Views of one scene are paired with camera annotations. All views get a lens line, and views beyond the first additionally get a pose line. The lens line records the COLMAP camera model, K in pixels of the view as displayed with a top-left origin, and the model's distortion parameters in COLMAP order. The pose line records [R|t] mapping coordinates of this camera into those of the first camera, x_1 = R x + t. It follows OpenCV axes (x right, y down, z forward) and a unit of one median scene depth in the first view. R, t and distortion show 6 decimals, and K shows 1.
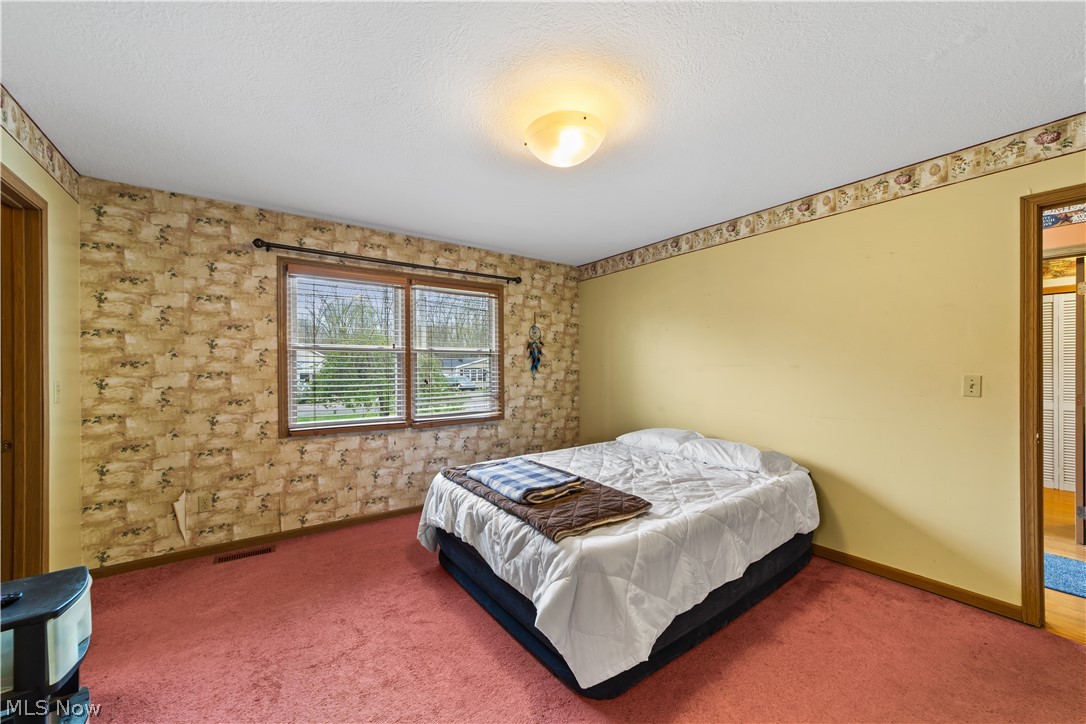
lens RADIAL K [[431.1, 0, 523.8], [0, 431.1, 368.6], [0, 0, 1]] dist [0.015280, 0.000024]
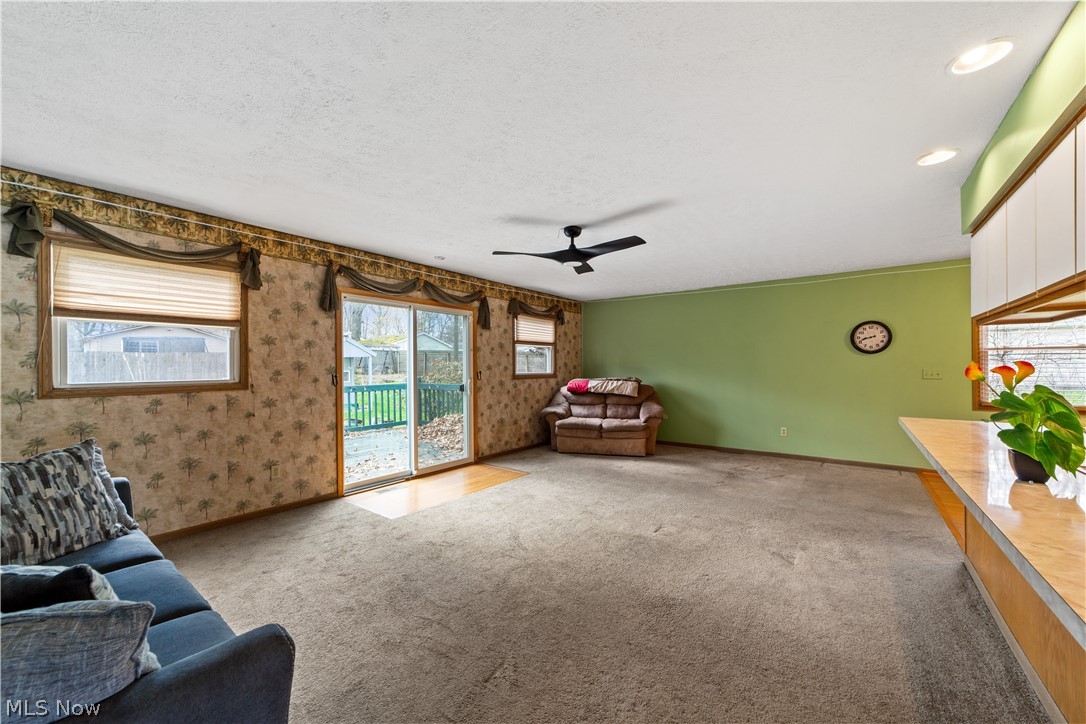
lens RADIAL K [[417.2, 0, 538.7], [0, 417.2, 364.6], [0, 0, 1]] dist [-0.018033, 0.008044]
pose [[0.306336, -0.003521, -0.951917, 0.281718], [0.000958, 0.999994, -0.003391, 0.006899], [0.951923, 0.000127, 0.306338, -0.726548]]
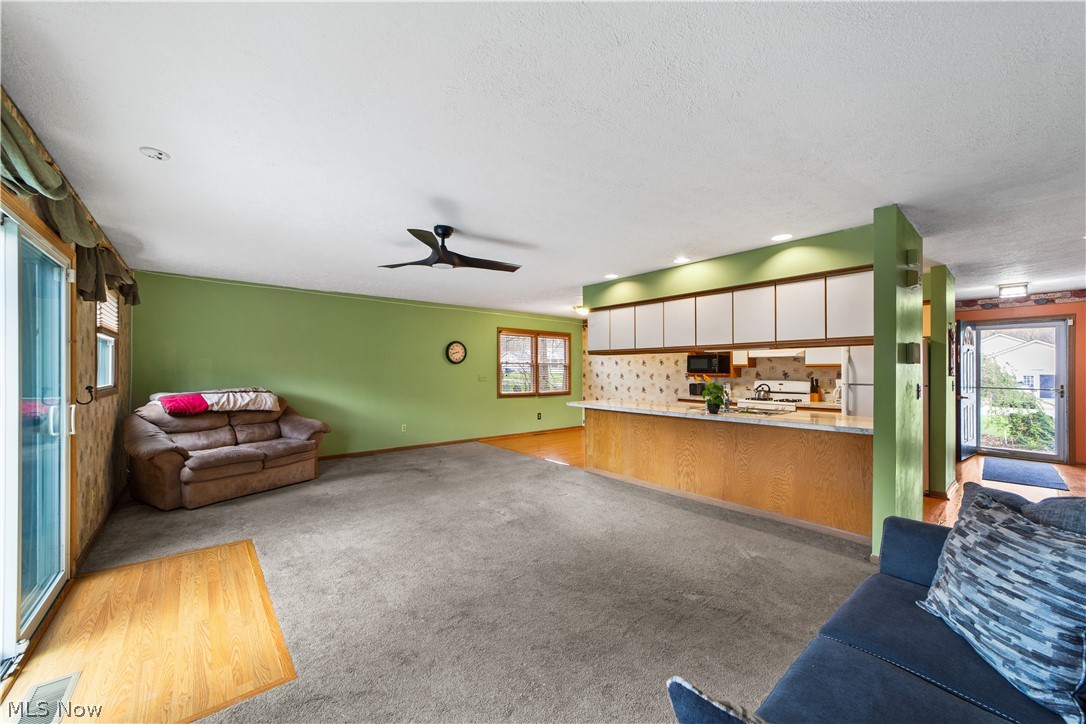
lens RADIAL K [[414.5, 0, 538.2], [0, 414.5, 368.0], [0, 0, 1]] dist [-0.006233, 0.000557]
pose [[0.996352, 0.005329, 0.085177, -0.437822], [-0.004931, 0.999976, -0.004876, -0.006311], [-0.085201, 0.004438, 0.996354, -1.230404]]
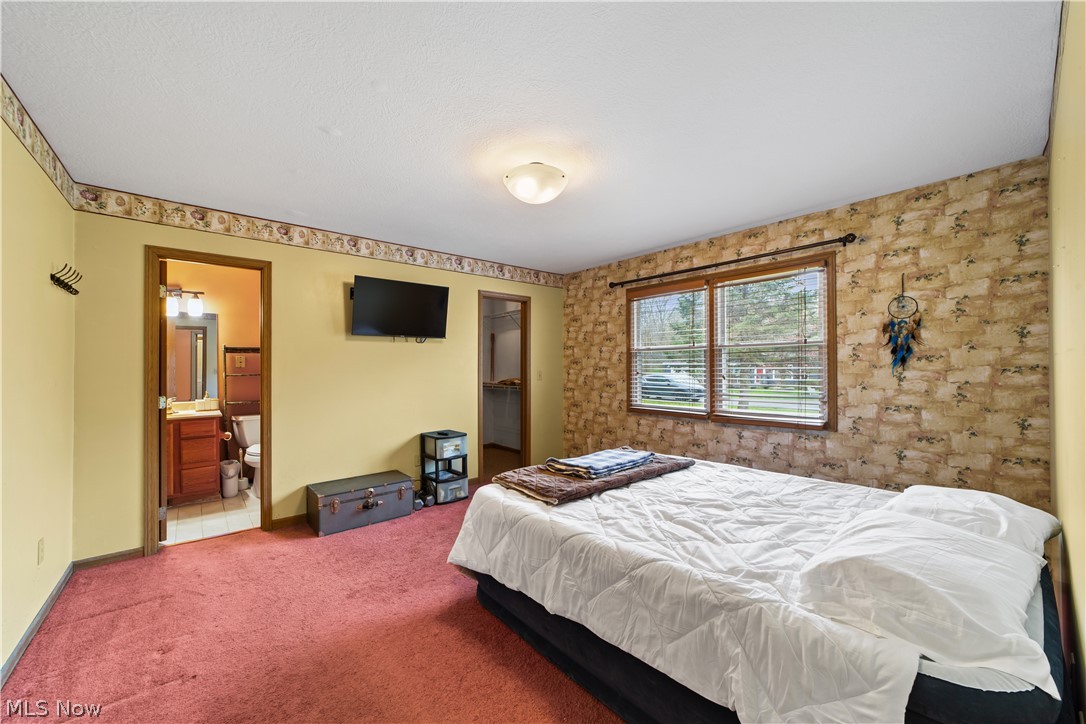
lens RADIAL K [[417.2, 0, 538.7], [0, 417.2, 364.6], [0, 0, 1]] dist [-0.018033, 0.008044]
pose [[0.082782, -0.002526, -0.996564, 0.682501], [0.006766, 0.999975, -0.001972, 0.000163], [0.996545, -0.006580, 0.082797, 0.476687]]
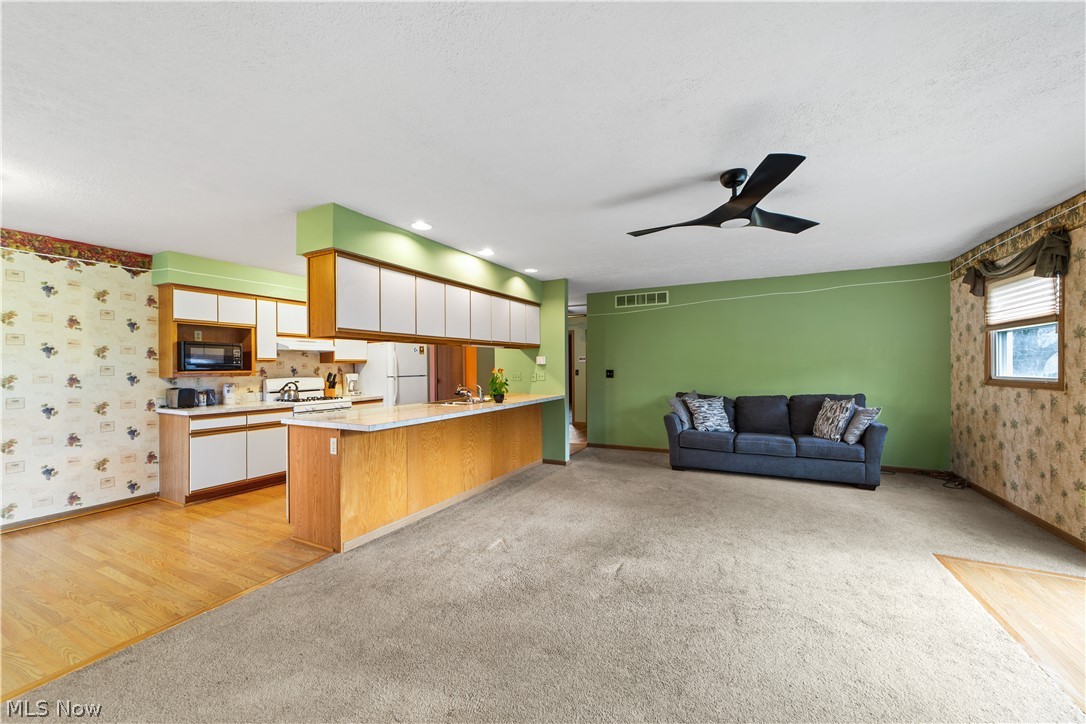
lens RADIAL K [[416.9, 0, 539.4], [0, 416.9, 369.2], [0, 0, 1]] dist [-0.020244, 0.010279]
pose [[-0.462781, -0.000601, 0.886472, -0.985560], [0.010051, 0.999932, 0.005925, 0.001439], [-0.886416, 0.011652, -0.462744, 0.185926]]
